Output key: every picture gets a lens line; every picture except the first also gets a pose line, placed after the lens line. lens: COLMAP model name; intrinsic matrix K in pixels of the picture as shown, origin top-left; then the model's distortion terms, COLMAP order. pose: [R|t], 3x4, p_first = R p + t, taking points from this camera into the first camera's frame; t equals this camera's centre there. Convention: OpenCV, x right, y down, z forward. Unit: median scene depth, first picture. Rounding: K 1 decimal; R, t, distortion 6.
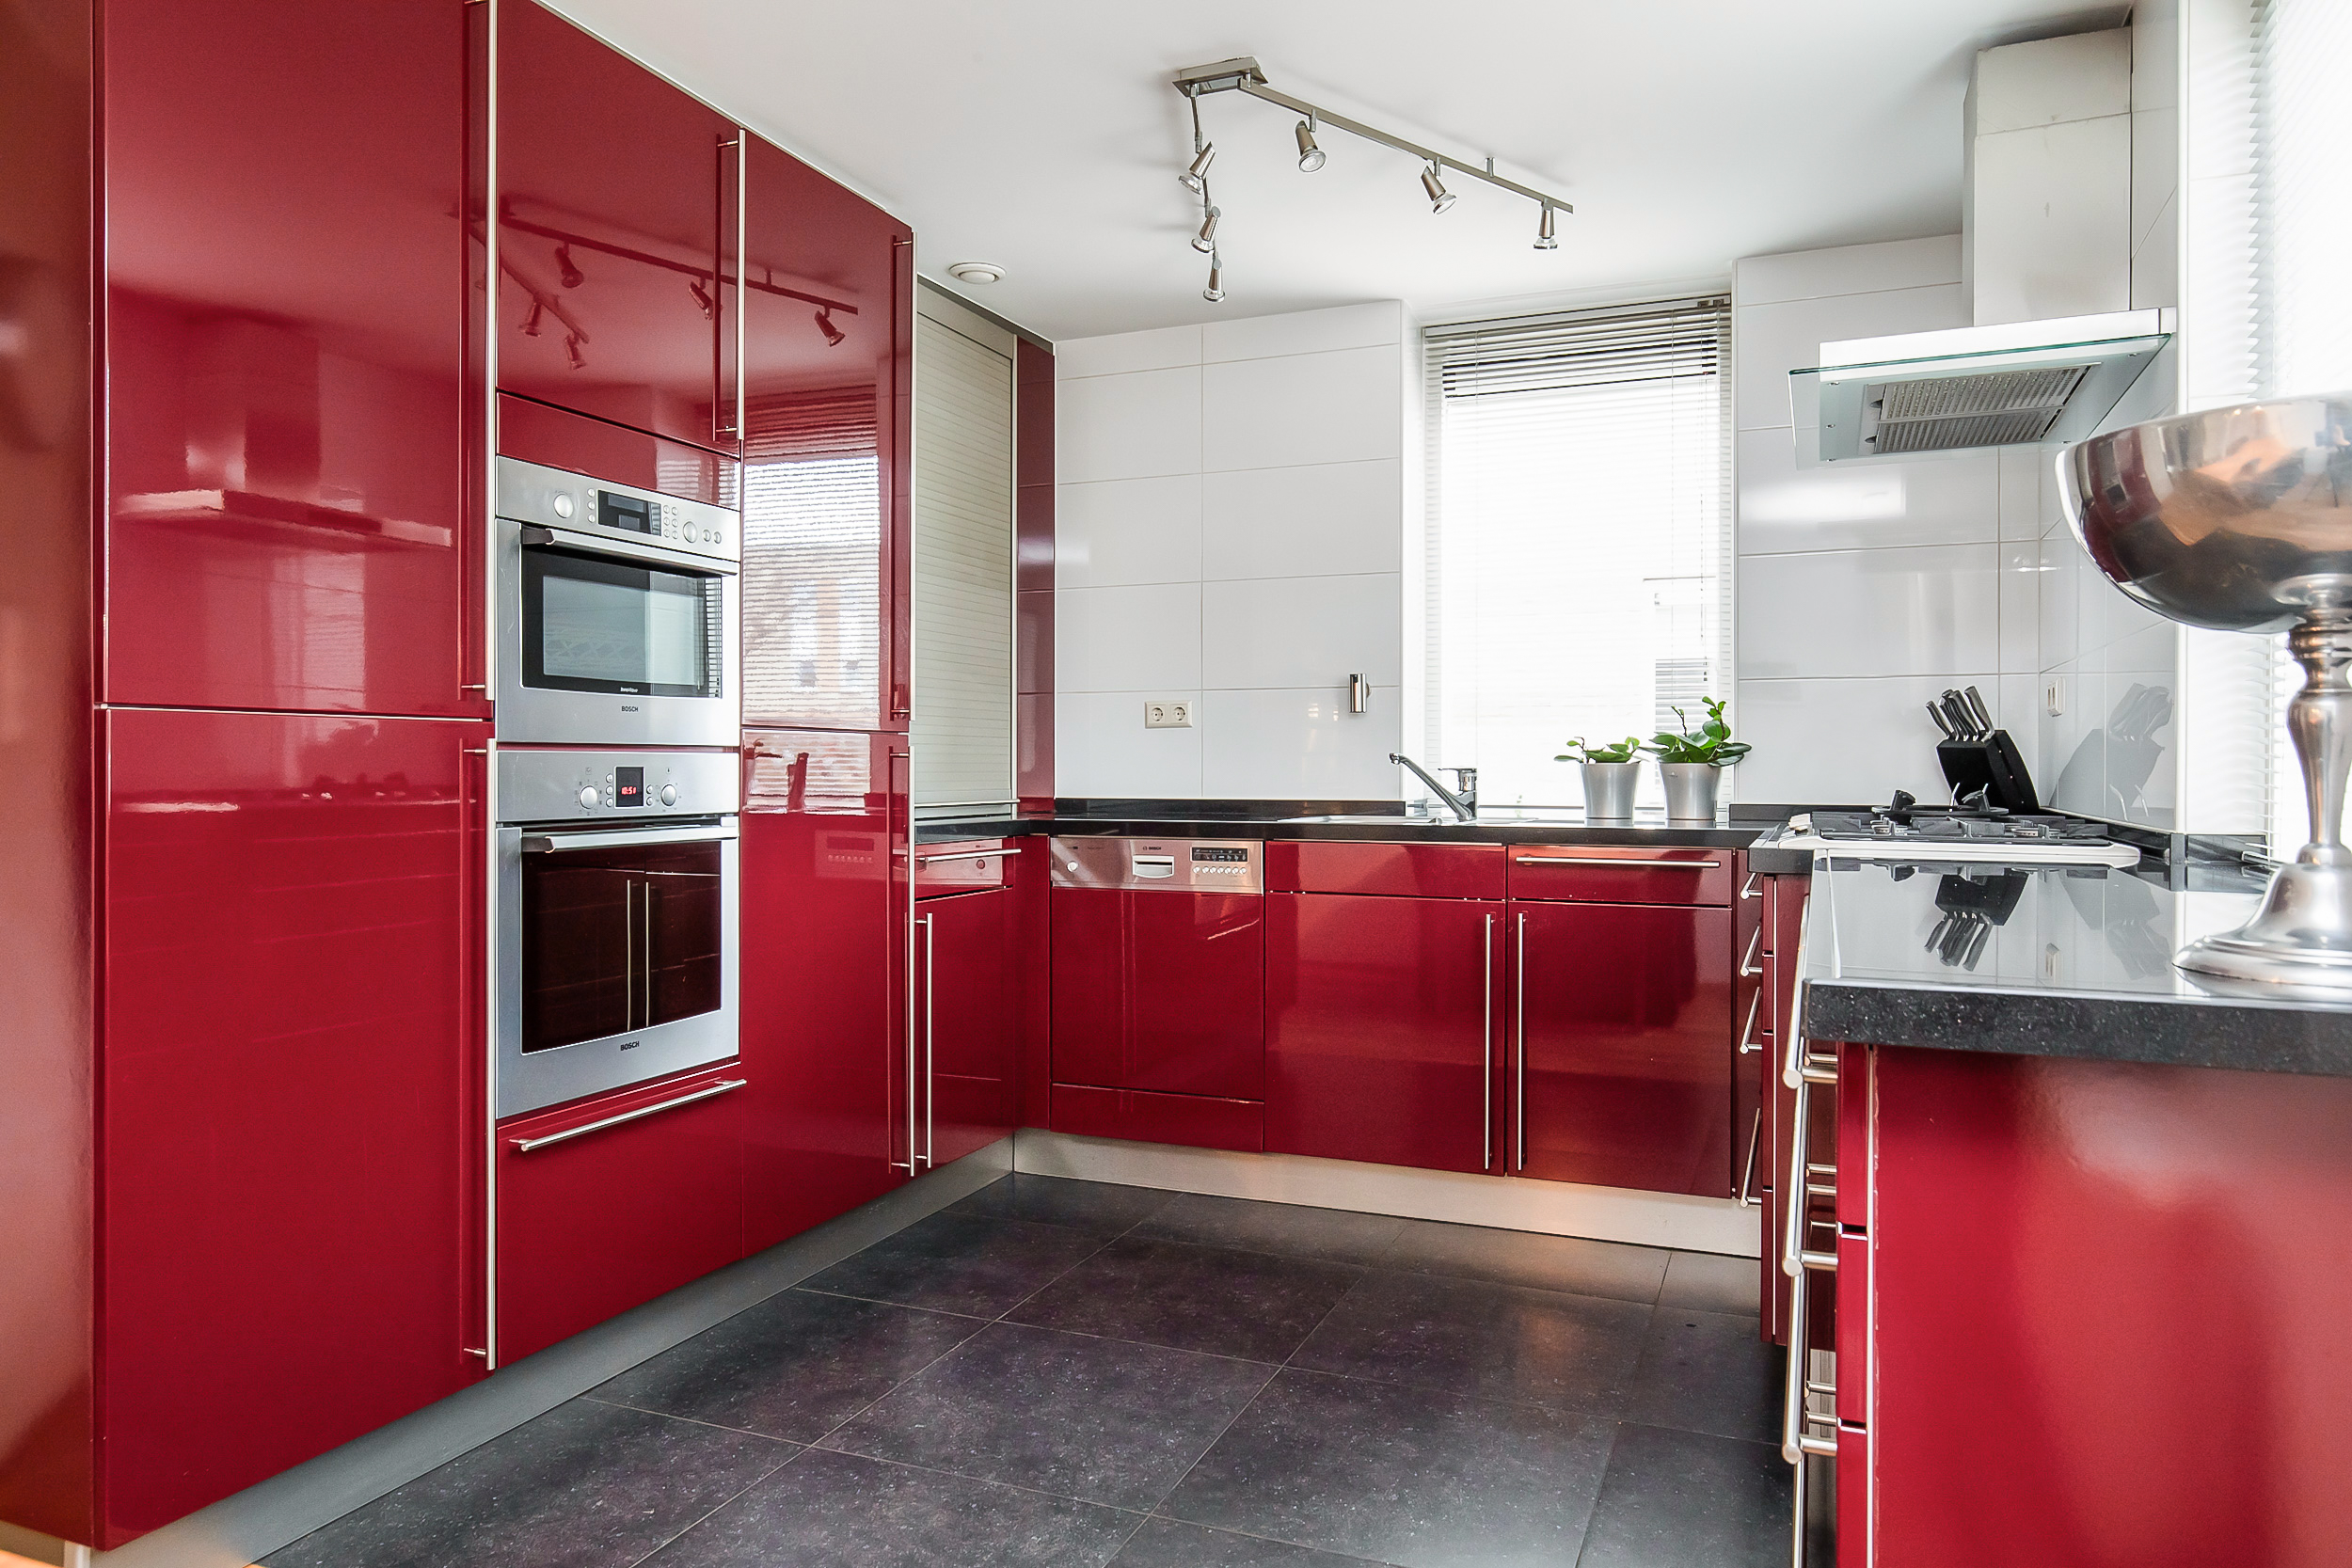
lens RADIAL K [[1513.7, 0, 1180.2], [0, 1513.7, 728.0], [0, 0, 1]] dist [0.005682, 0.000304]
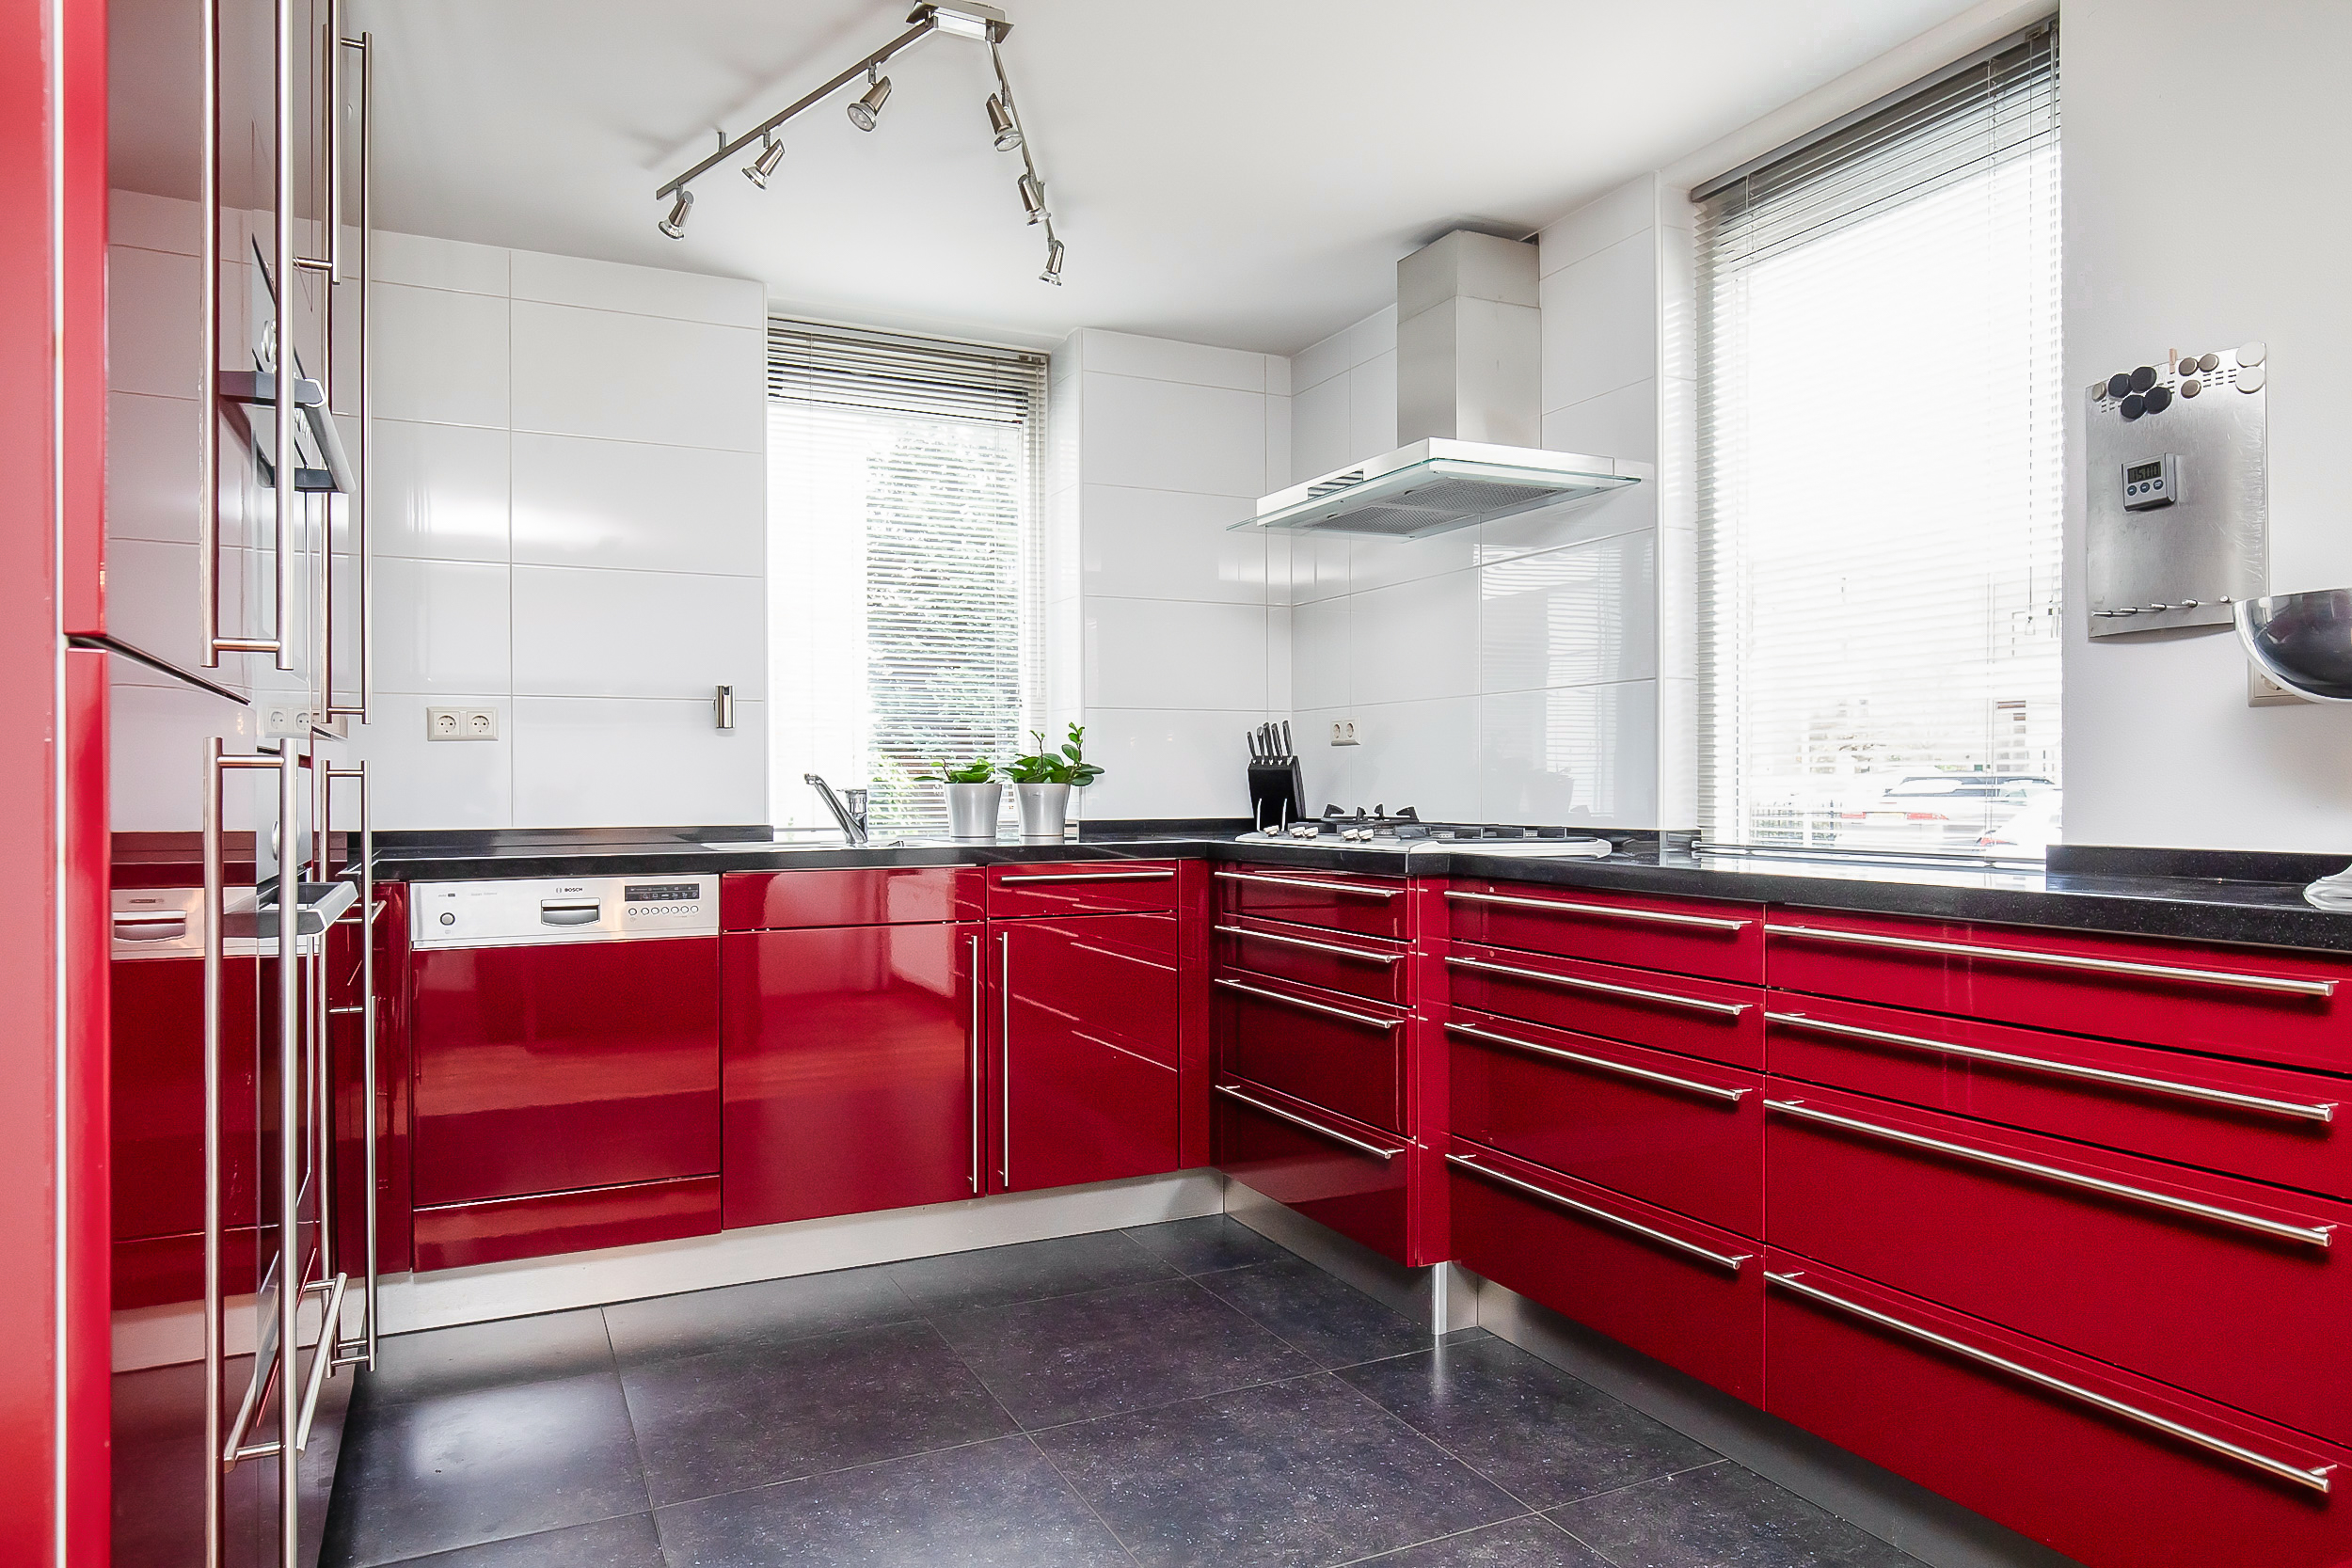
lens RADIAL K [[1463.3, 0, 1181.5], [0, 1463.3, 753.7], [0, 0, 1]] dist [0.001497, 0.000604]
pose [[0.672360, 0.012300, 0.740122, -0.379575], [-0.013798, 0.999896, -0.004083, 0.005152], [-0.740095, -0.007467, 0.672460, 0.232421]]
